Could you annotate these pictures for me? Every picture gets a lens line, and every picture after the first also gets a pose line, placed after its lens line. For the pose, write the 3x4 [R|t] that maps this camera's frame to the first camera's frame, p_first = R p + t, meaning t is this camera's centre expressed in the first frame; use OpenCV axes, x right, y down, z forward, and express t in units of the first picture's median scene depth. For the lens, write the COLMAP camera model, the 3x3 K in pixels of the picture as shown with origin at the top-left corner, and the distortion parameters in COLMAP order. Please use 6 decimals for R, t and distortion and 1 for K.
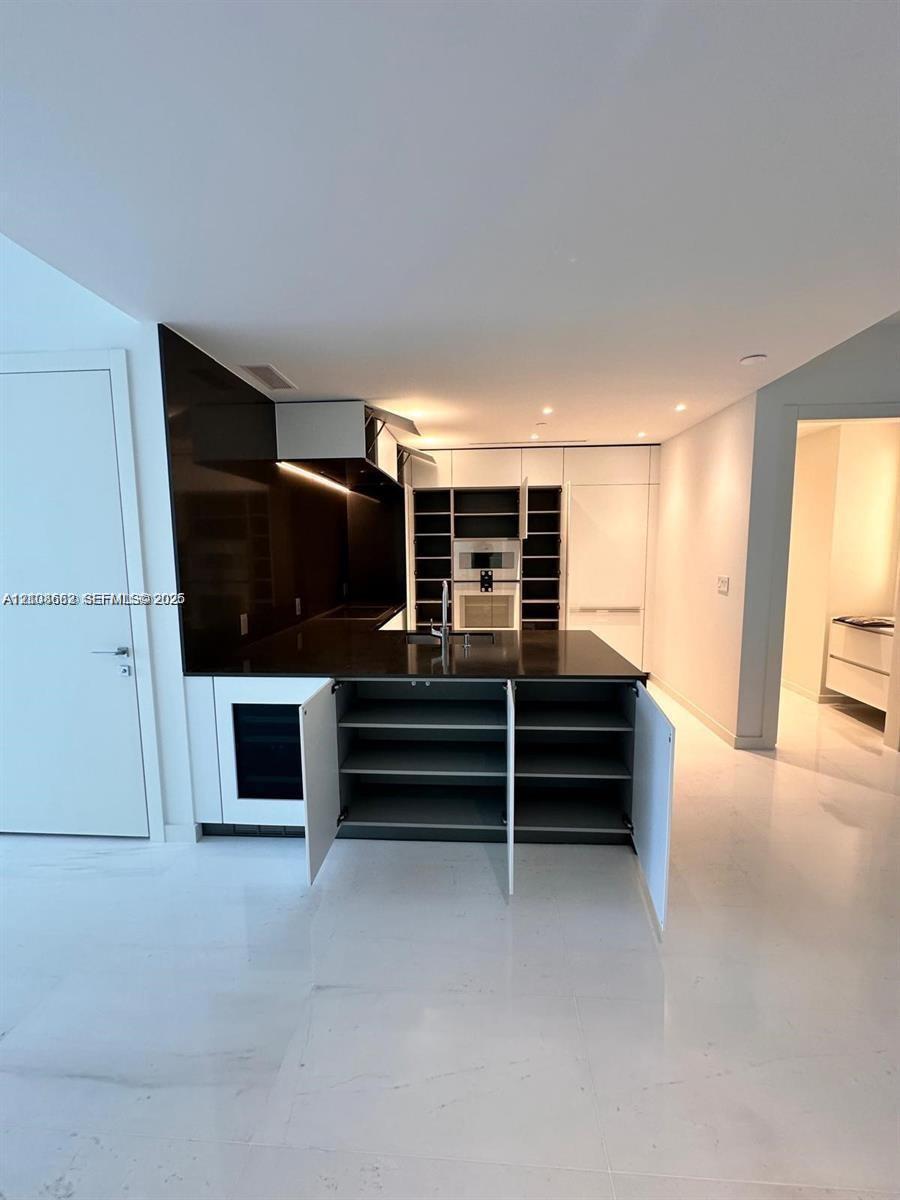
lens RADIAL K [[485.8, 0, 448.1], [0, 485.8, 595.8], [0, 0, 1]] dist [0.000398, 0.000393]
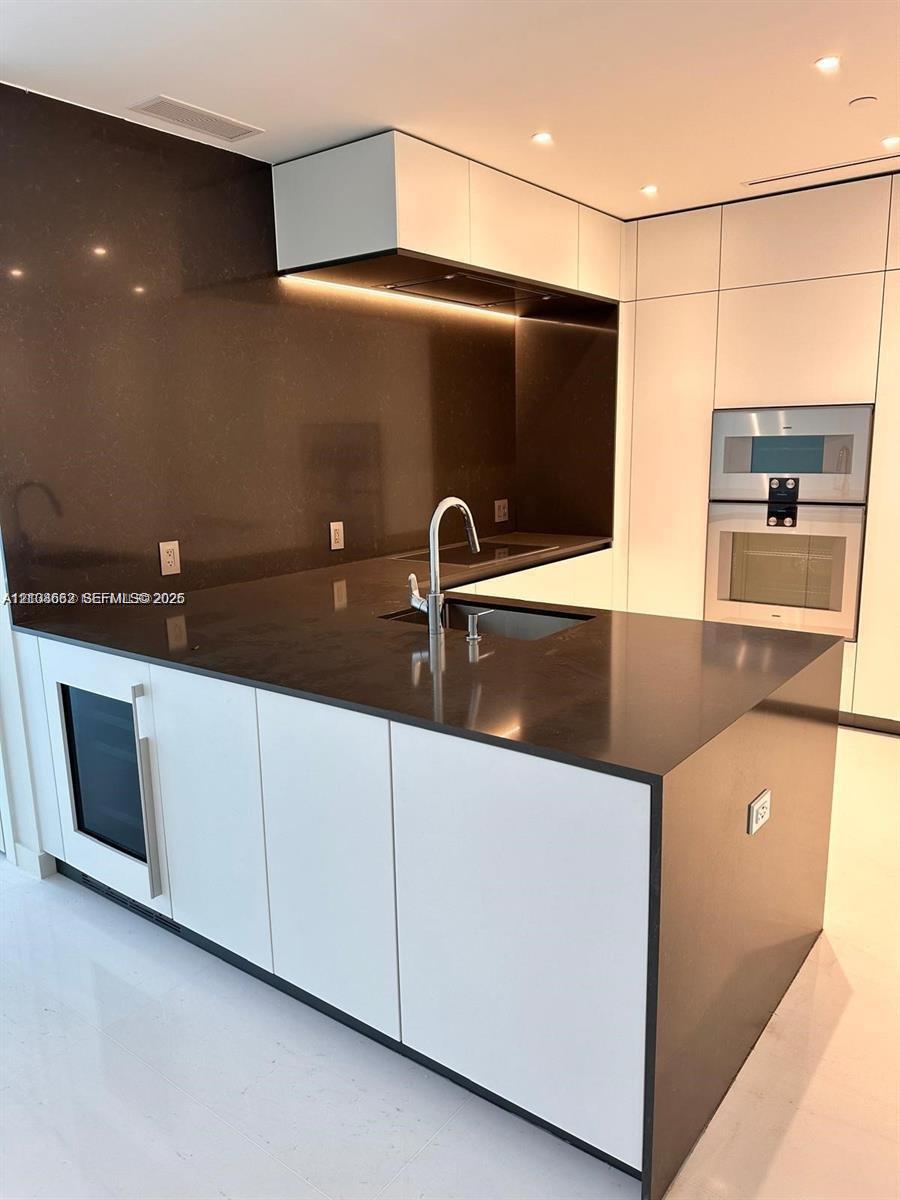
lens RADIAL K [[859.1, 0, 451.0], [0, 859.1, 606.6], [0, 0, 1]] dist [0.009438, -0.001273]
pose [[0.838687, 0.099845, -0.535383, 0.259526], [-0.045183, 0.992418, 0.114298, -0.011396], [0.542736, -0.071670, 0.836840, 0.161407]]
